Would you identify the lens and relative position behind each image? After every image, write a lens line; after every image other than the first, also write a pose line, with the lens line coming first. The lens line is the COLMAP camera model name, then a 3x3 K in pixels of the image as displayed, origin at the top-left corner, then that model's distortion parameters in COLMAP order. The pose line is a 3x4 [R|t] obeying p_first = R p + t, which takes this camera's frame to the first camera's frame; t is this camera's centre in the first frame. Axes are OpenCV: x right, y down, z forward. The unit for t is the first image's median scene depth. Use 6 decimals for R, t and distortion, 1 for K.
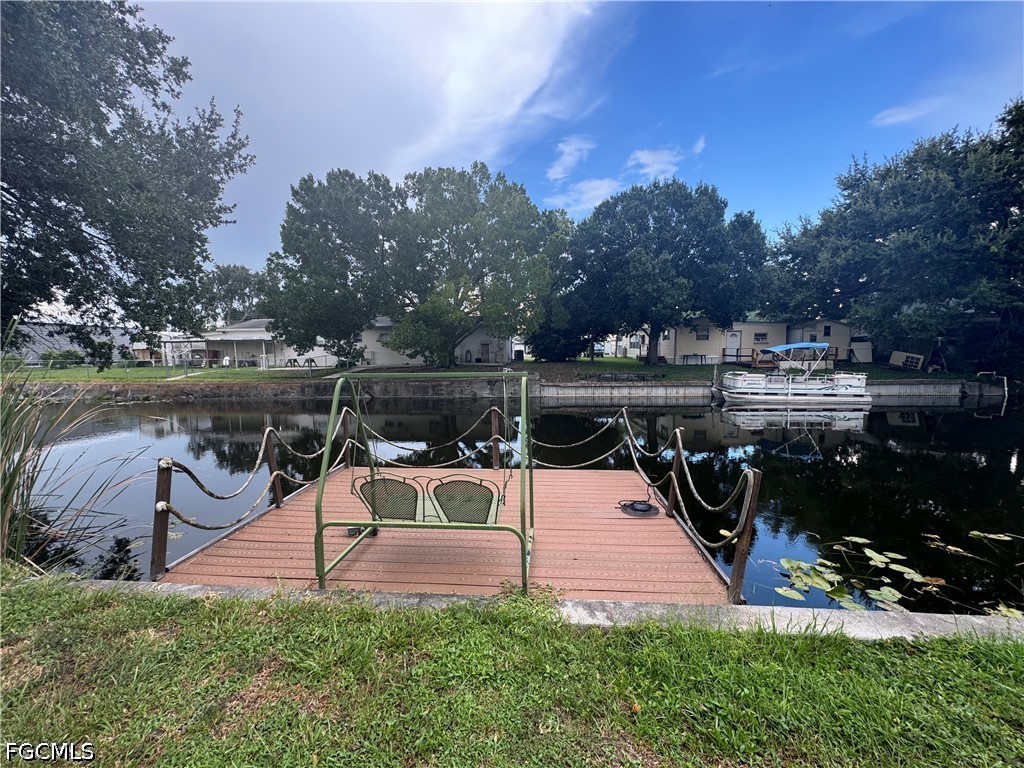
lens RADIAL K [[407.0, 0, 512.1], [0, 407.0, 382.1], [0, 0, 1]] dist [-0.000764, -0.000184]
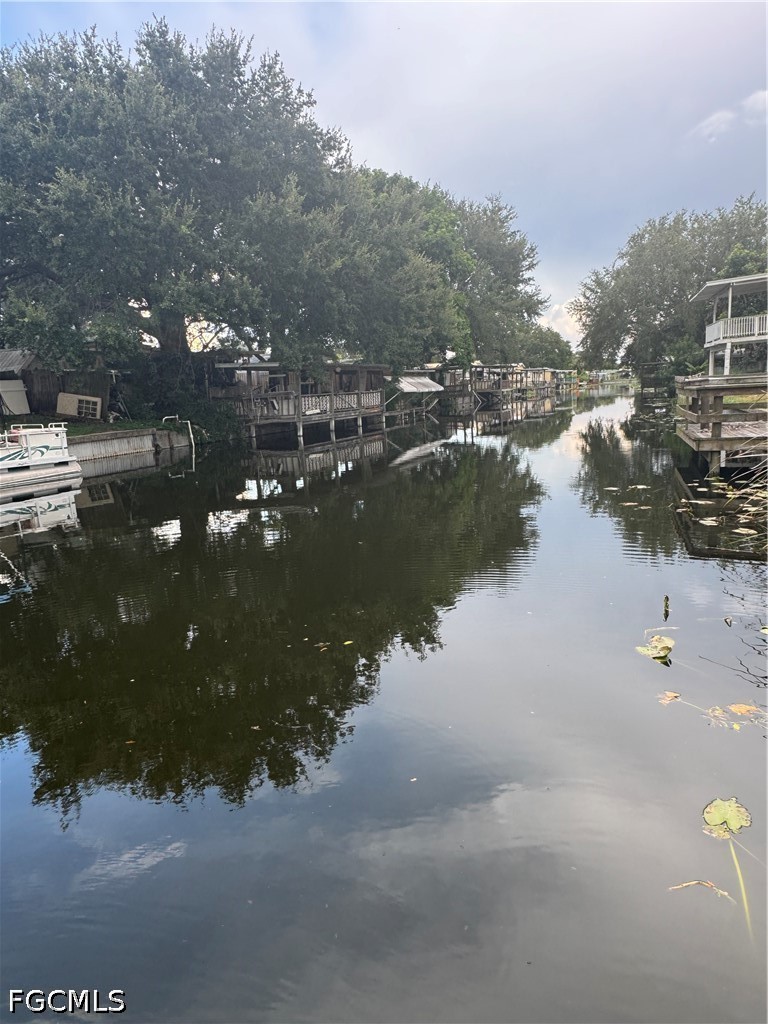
lens RADIAL K [[660.5, 0, 383.7], [0, 660.5, 514.9], [0, 0, 1]] dist [-0.001130, -0.001197]
pose [[0.275709, -0.180201, 0.944199, 0.101540], [0.117586, 0.981216, 0.152931, 0.015253], [-0.954022, 0.068860, 0.291719, 0.312182]]
